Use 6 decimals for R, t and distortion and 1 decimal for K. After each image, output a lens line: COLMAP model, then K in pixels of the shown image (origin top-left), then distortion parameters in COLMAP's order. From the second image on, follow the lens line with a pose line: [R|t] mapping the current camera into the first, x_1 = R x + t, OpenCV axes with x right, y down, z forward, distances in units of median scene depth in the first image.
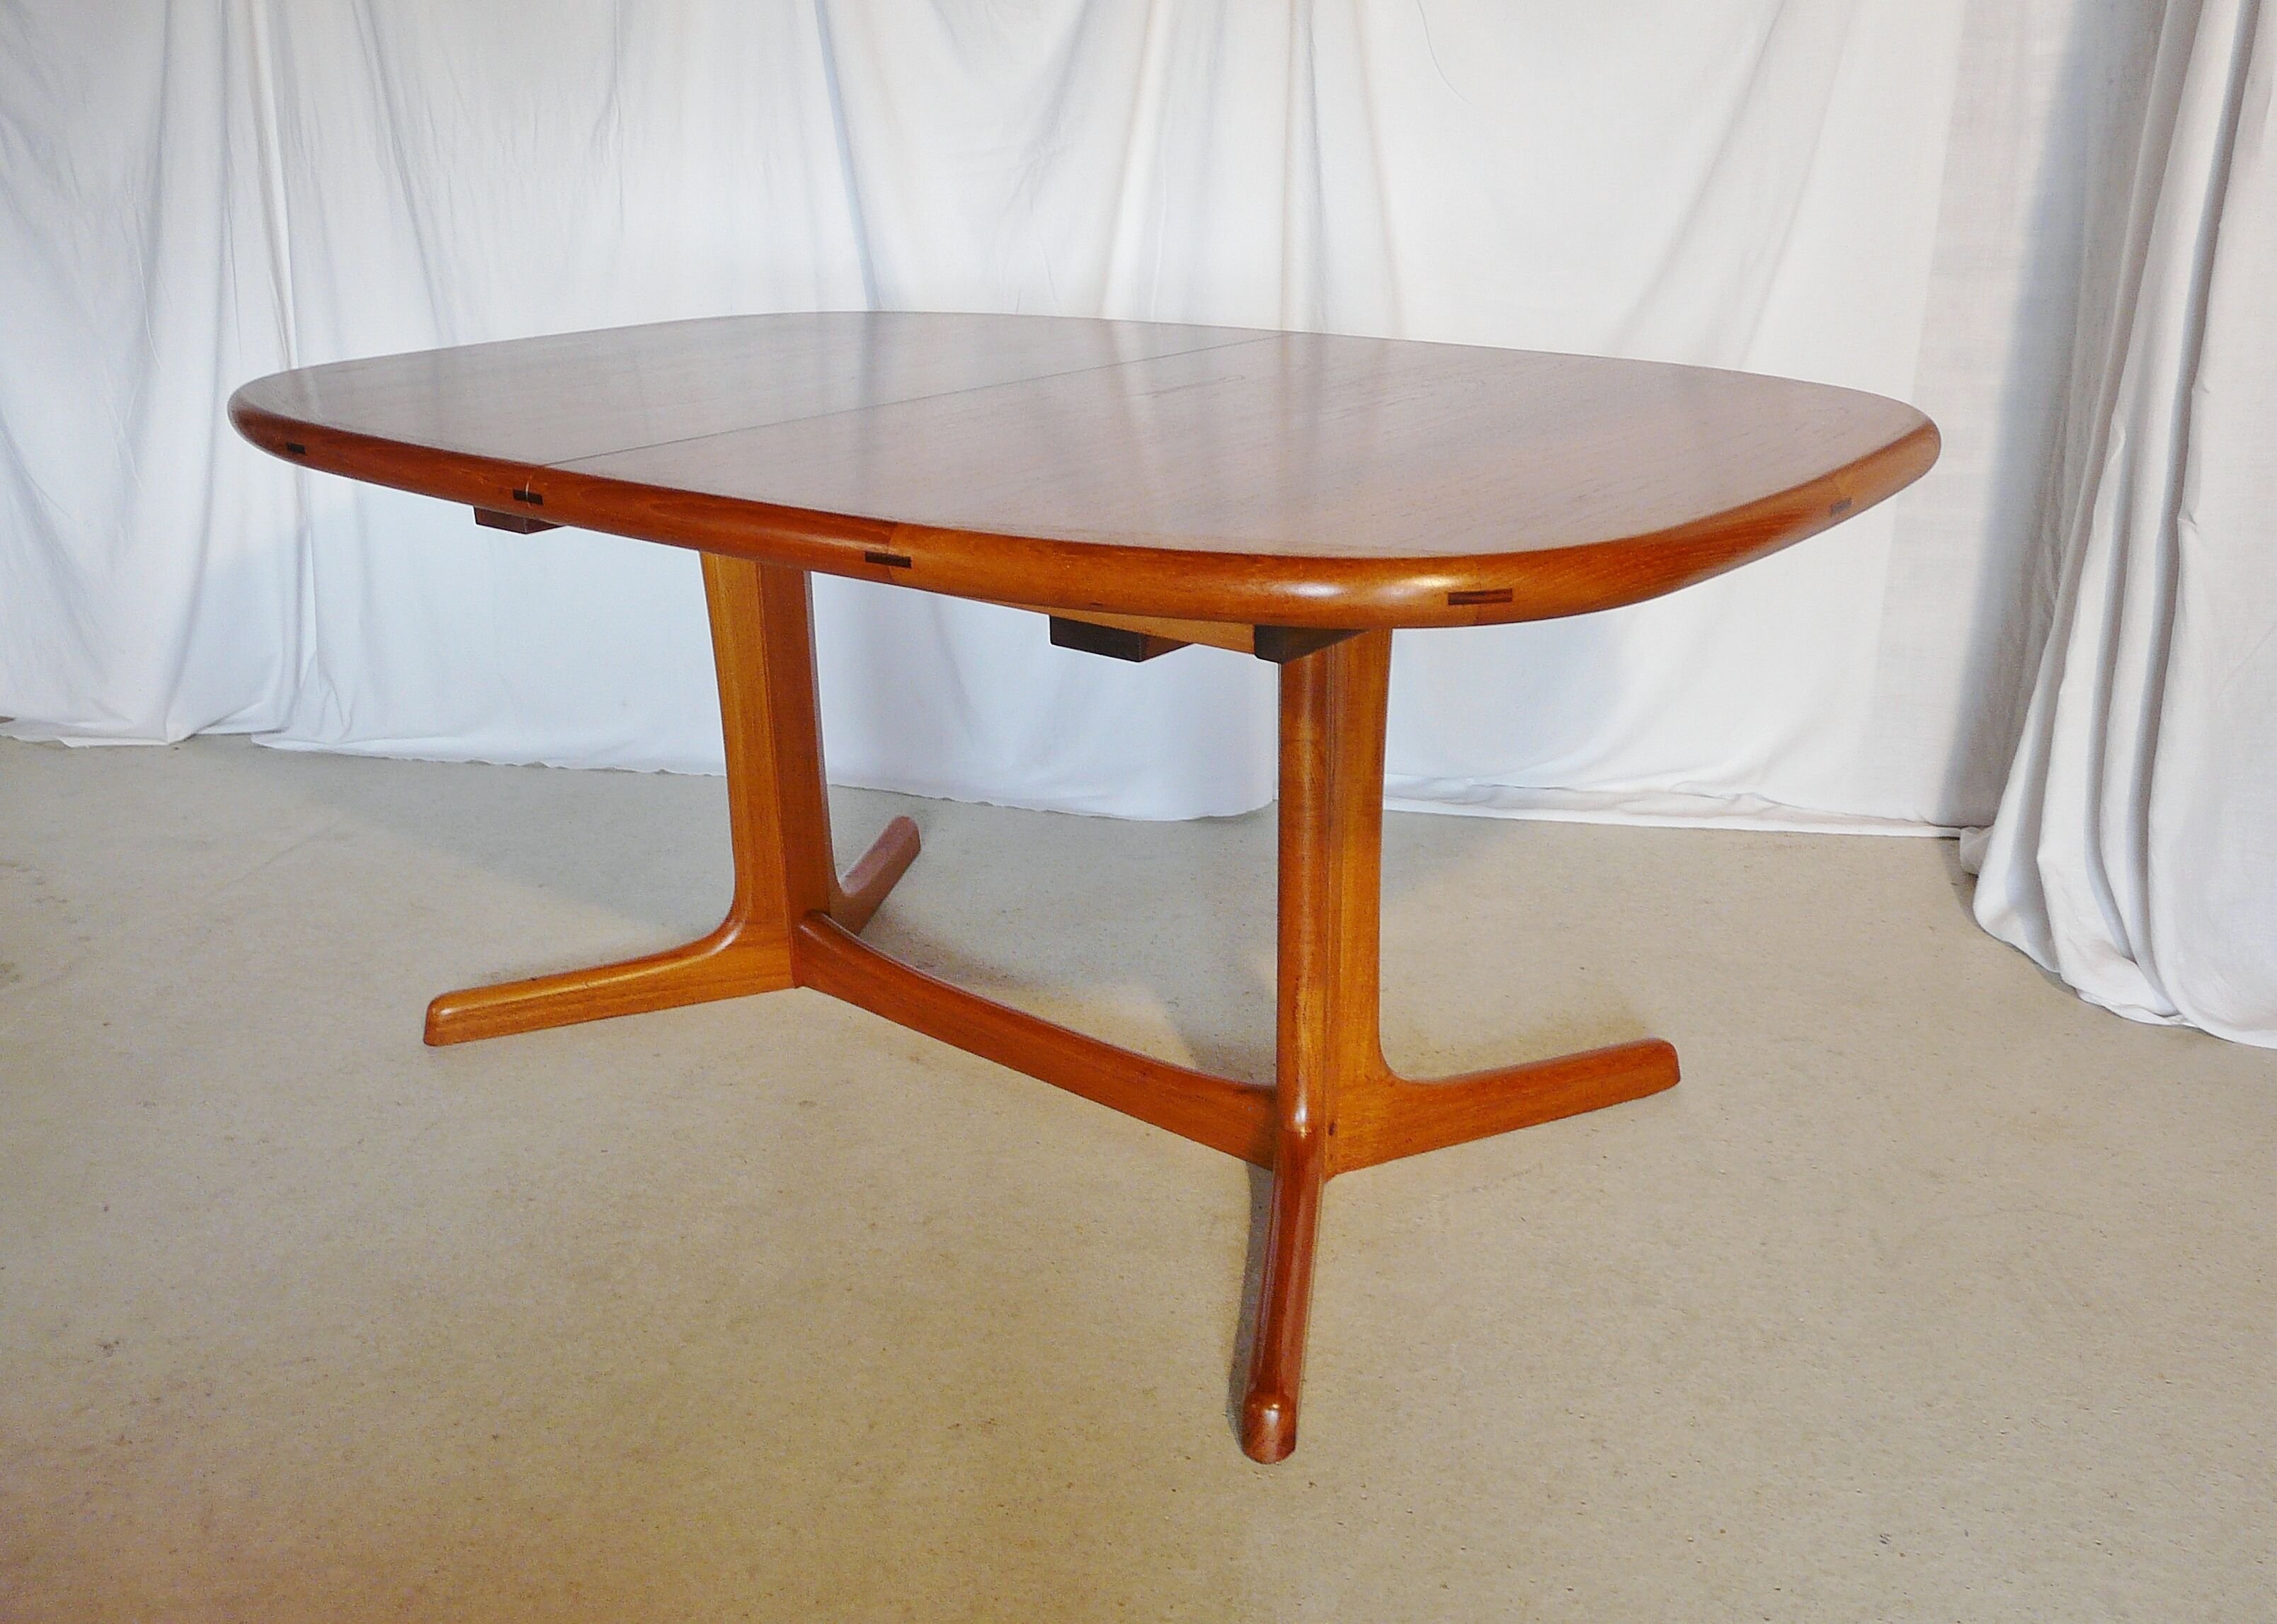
lens RADIAL K [[1709.7, 0, 1138.8], [0, 1709.7, 804.3], [0, 0, 1]] dist [-0.049341, 0.038226]
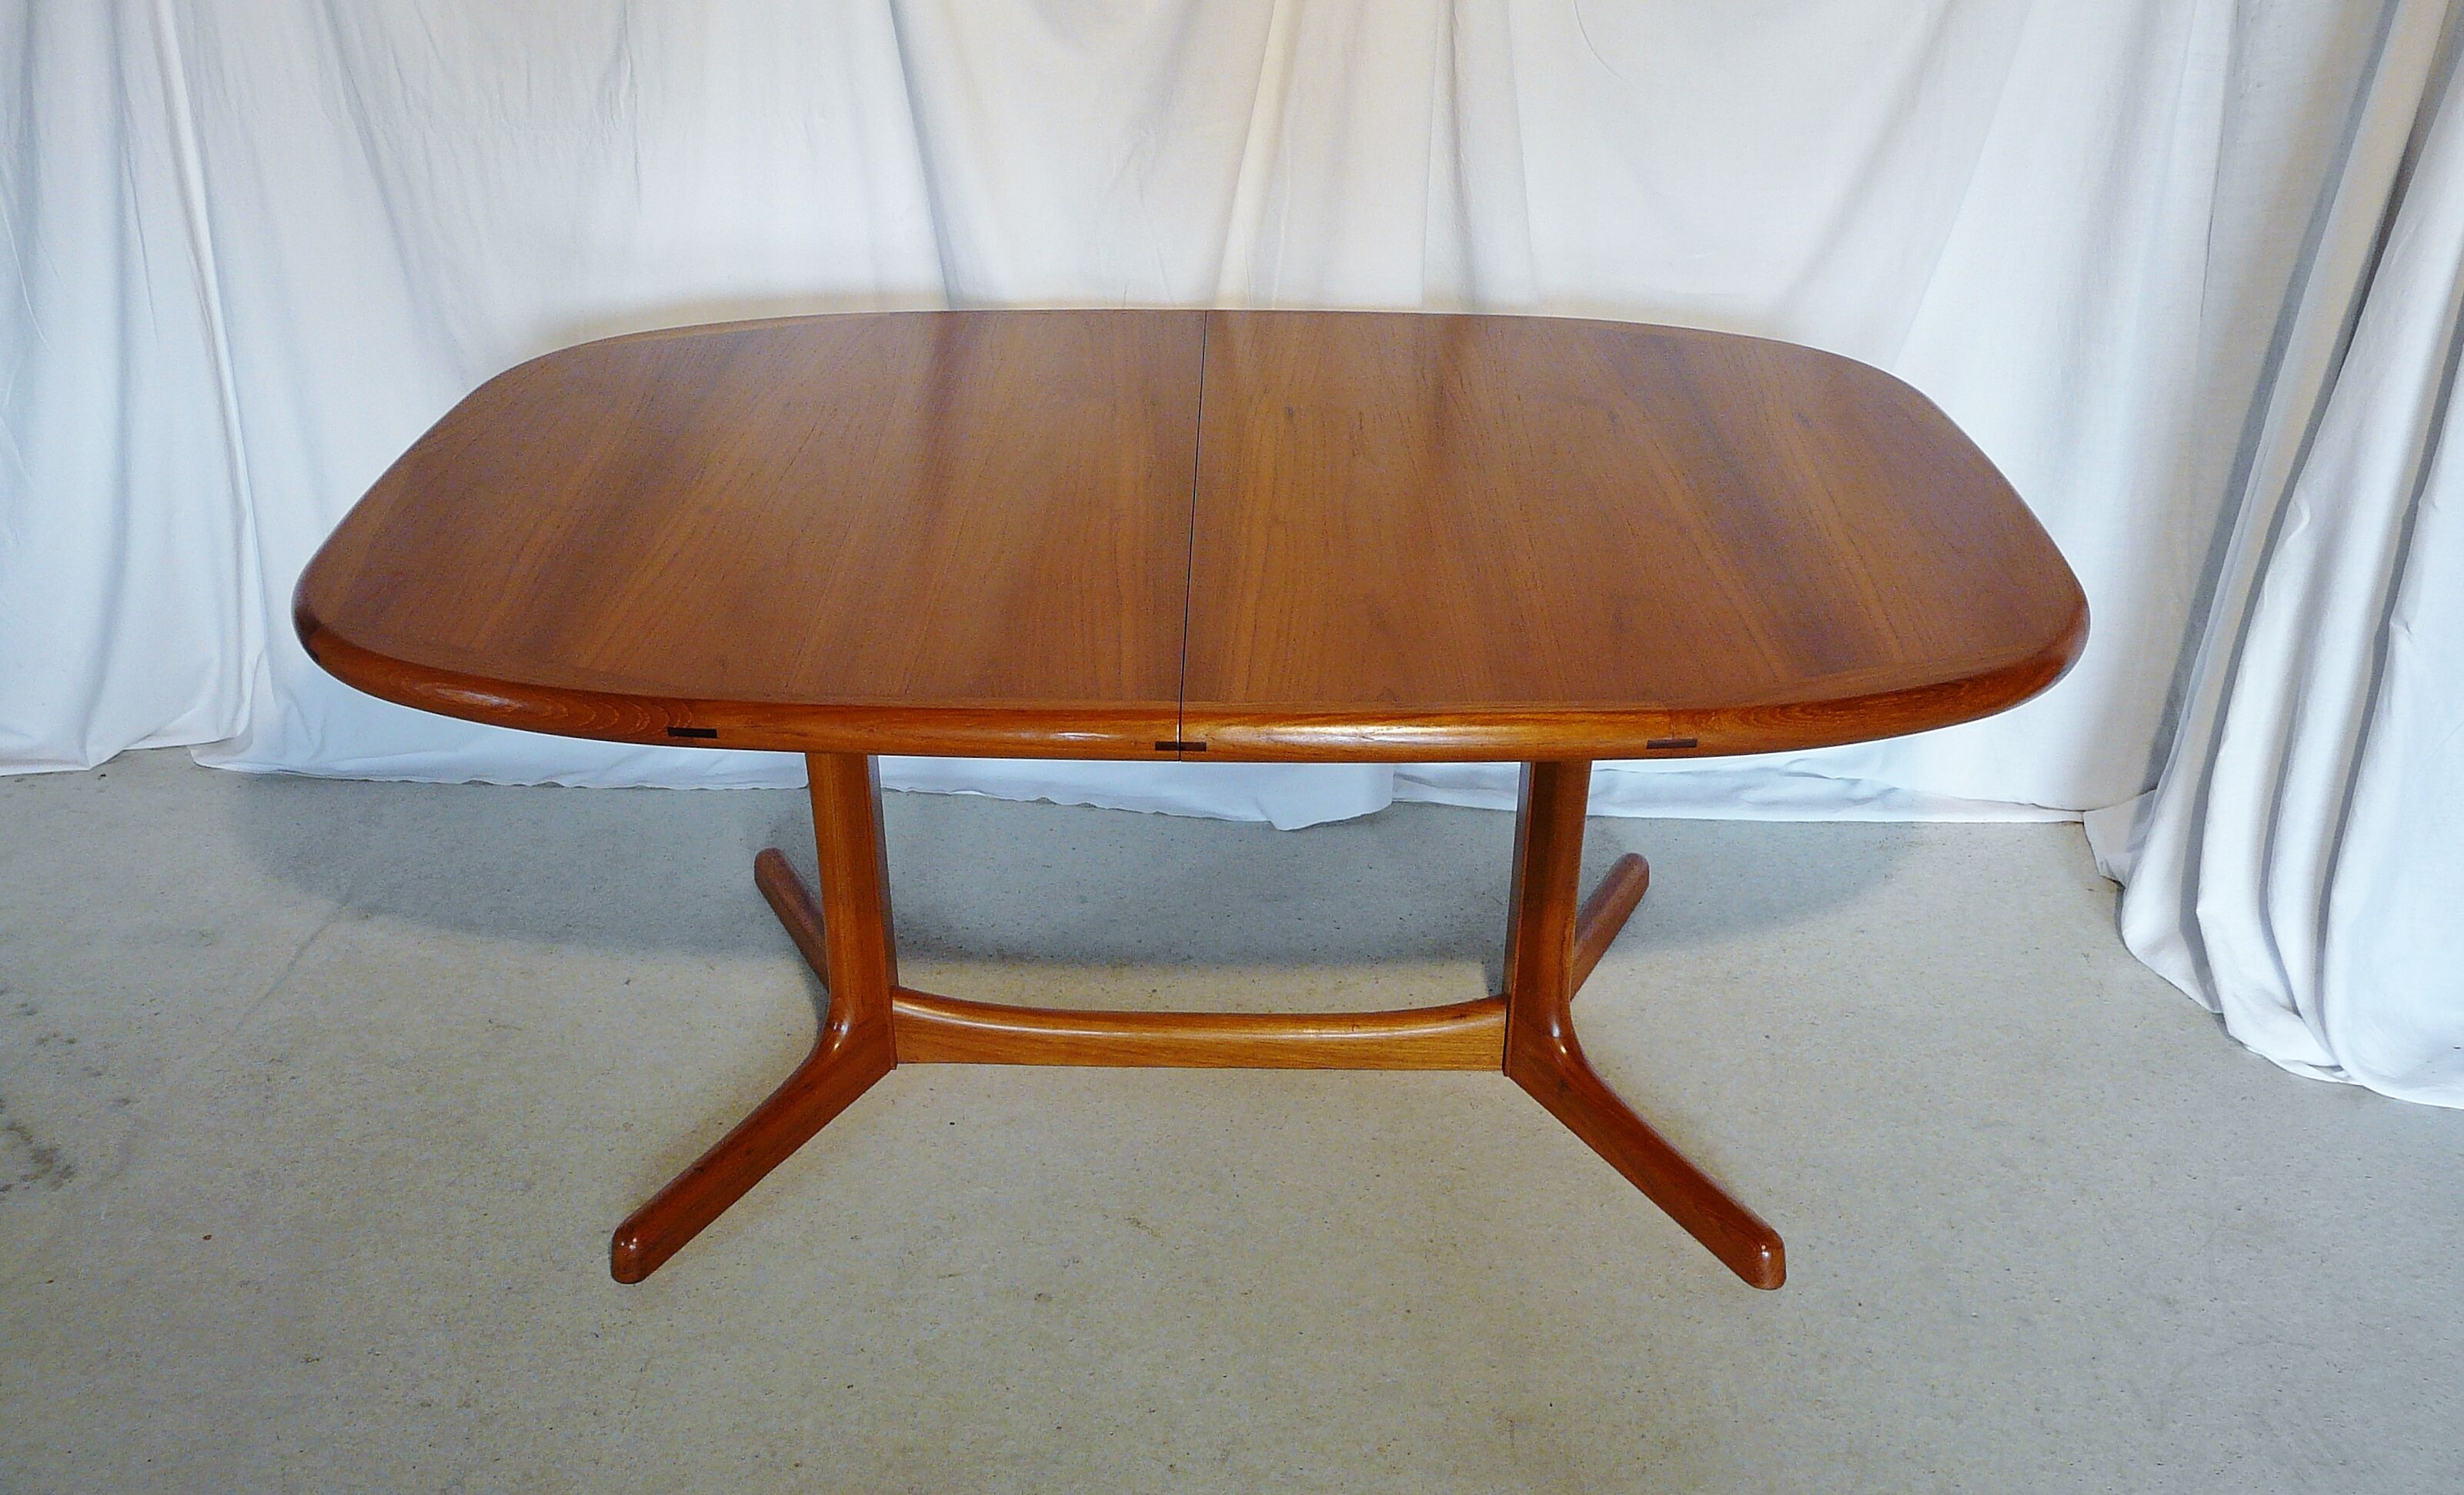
lens RADIAL K [[1867.4, 0, 1232.2], [0, 1867.4, 757.6], [0, 0, 1]] dist [-0.052672, 0.048905]
pose [[0.990787, -0.050089, 0.125825, -0.205338], [0.033296, 0.990665, 0.132187, -0.256115], [-0.131271, -0.126780, 0.983206, 0.004286]]
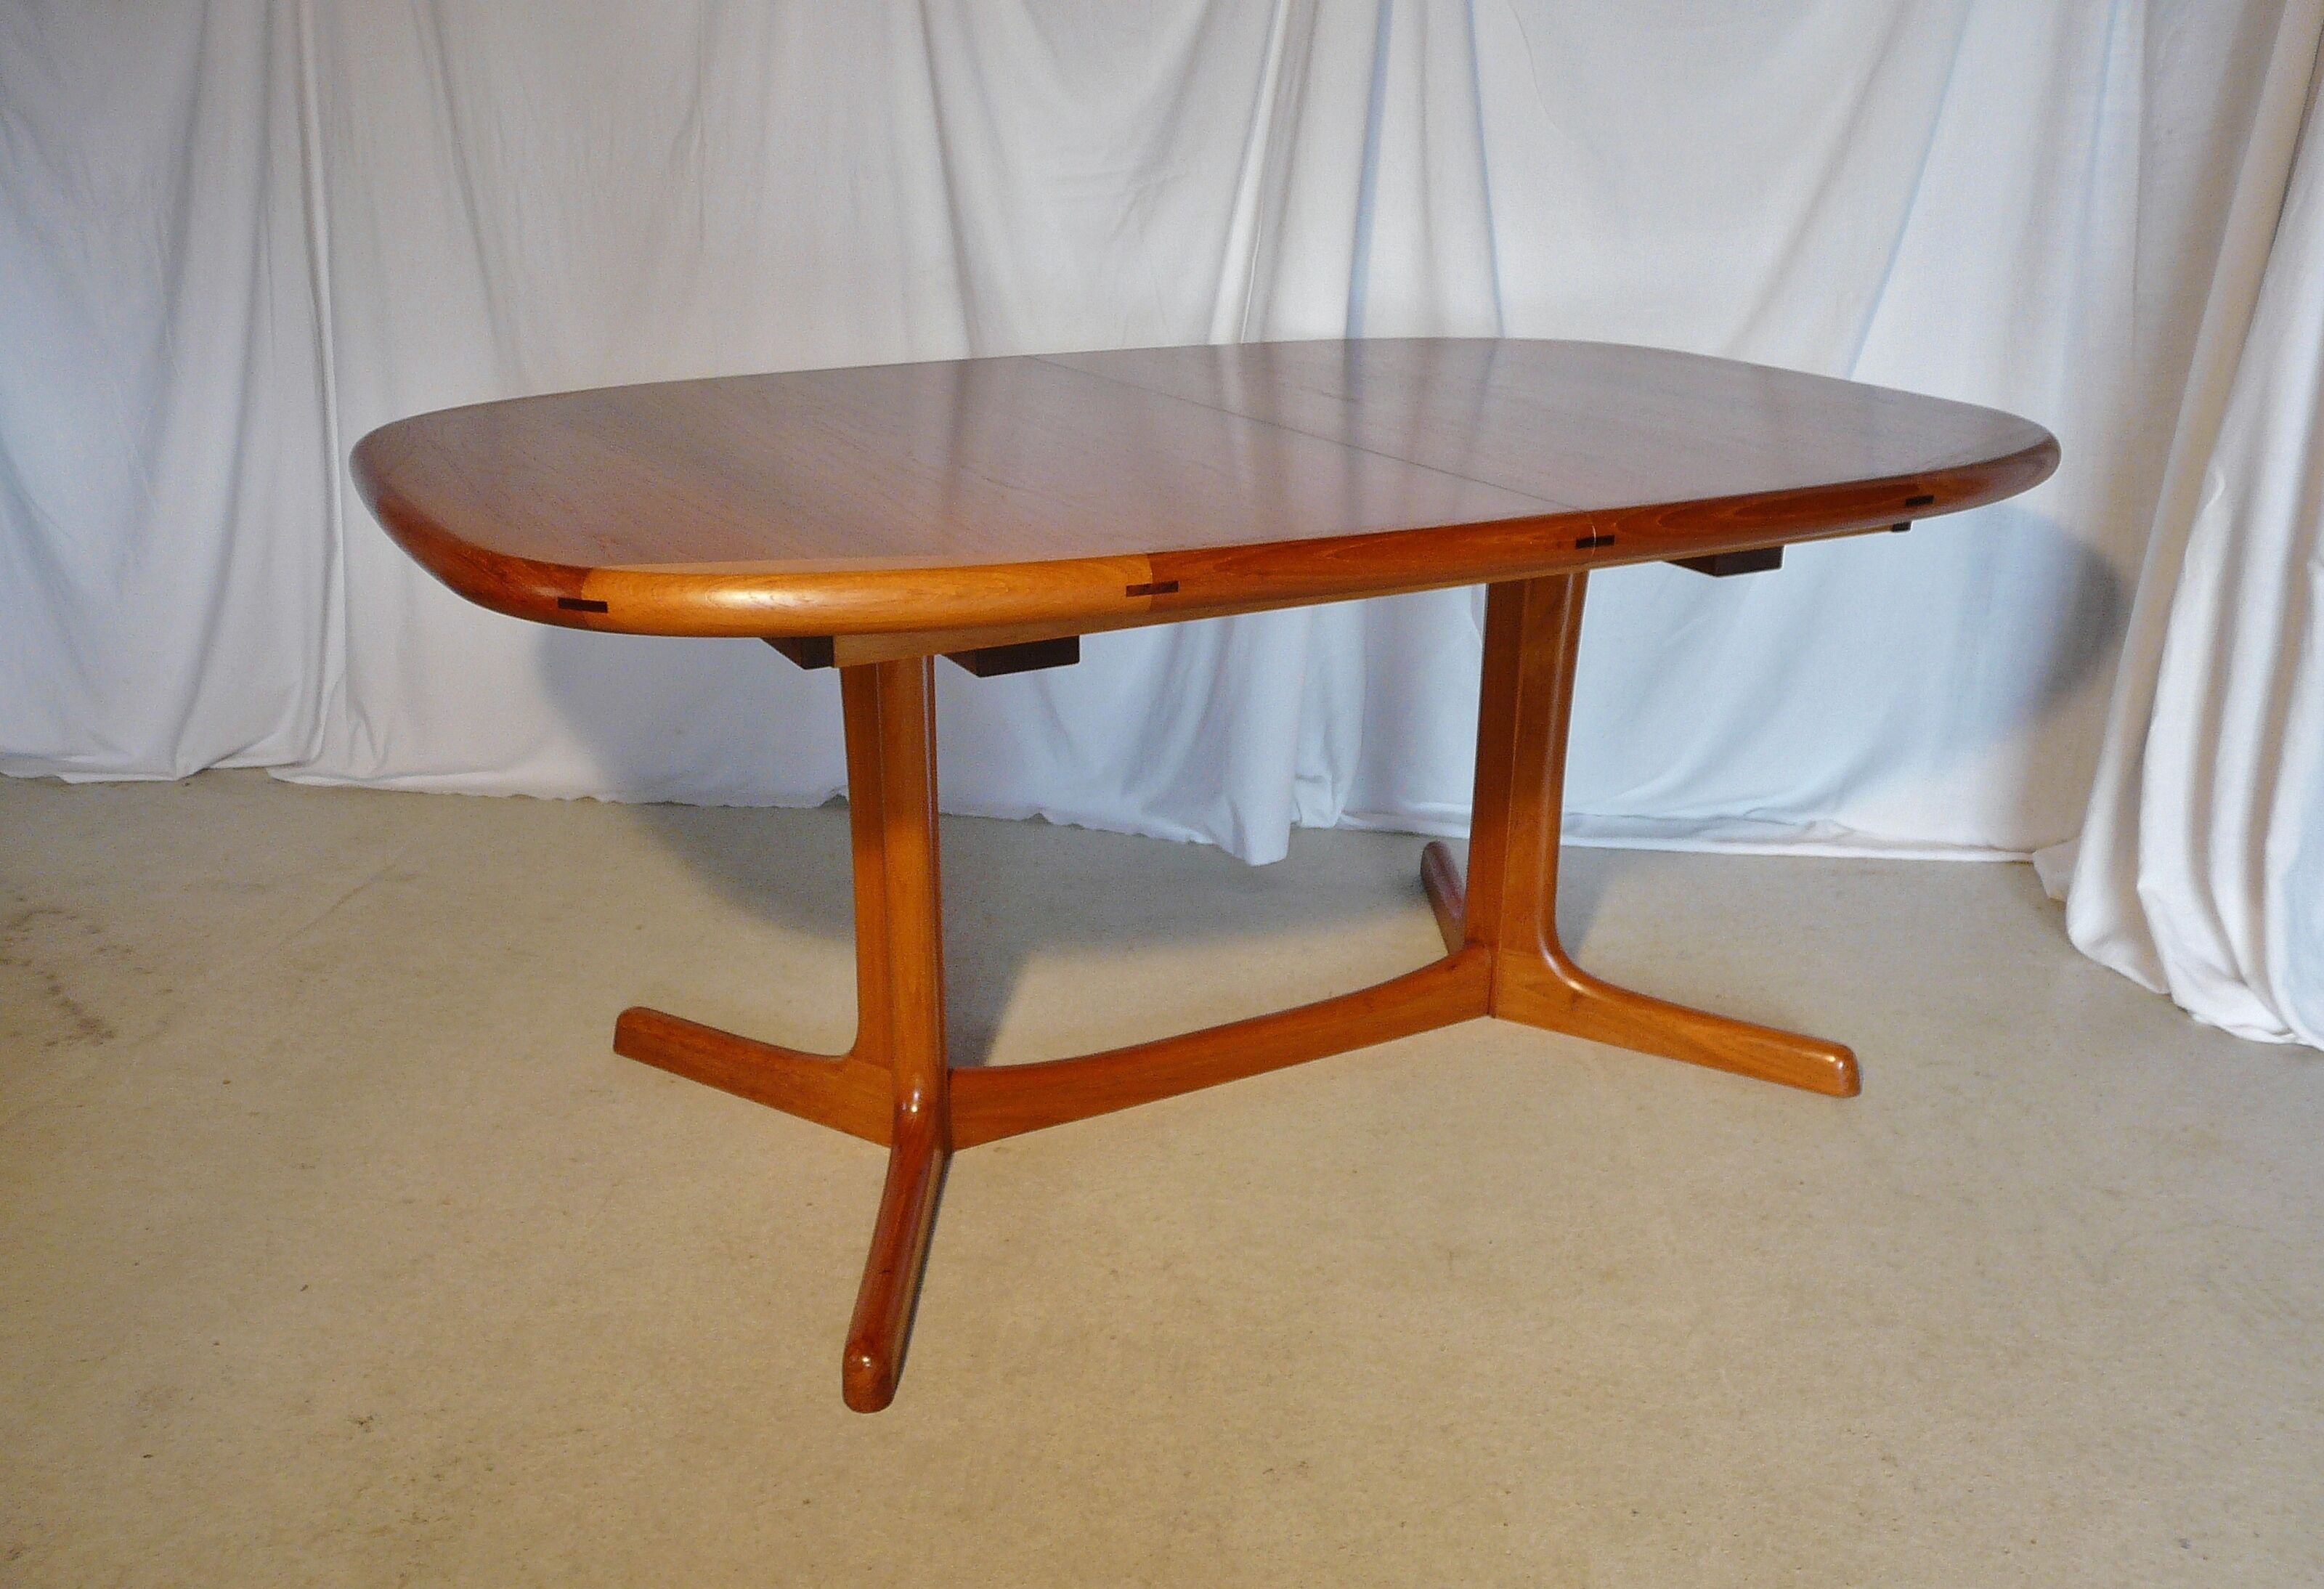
lens RADIAL K [[1756.0, 0, 1168.6], [0, 1756.0, 813.1], [0, 0, 1]] dist [-0.056856, 0.054153]
pose [[0.996623, -0.007463, 0.081777, -0.179654], [0.007863, 0.999959, -0.004565, -0.013664], [-0.081739, 0.005193, 0.996640, -0.018631]]
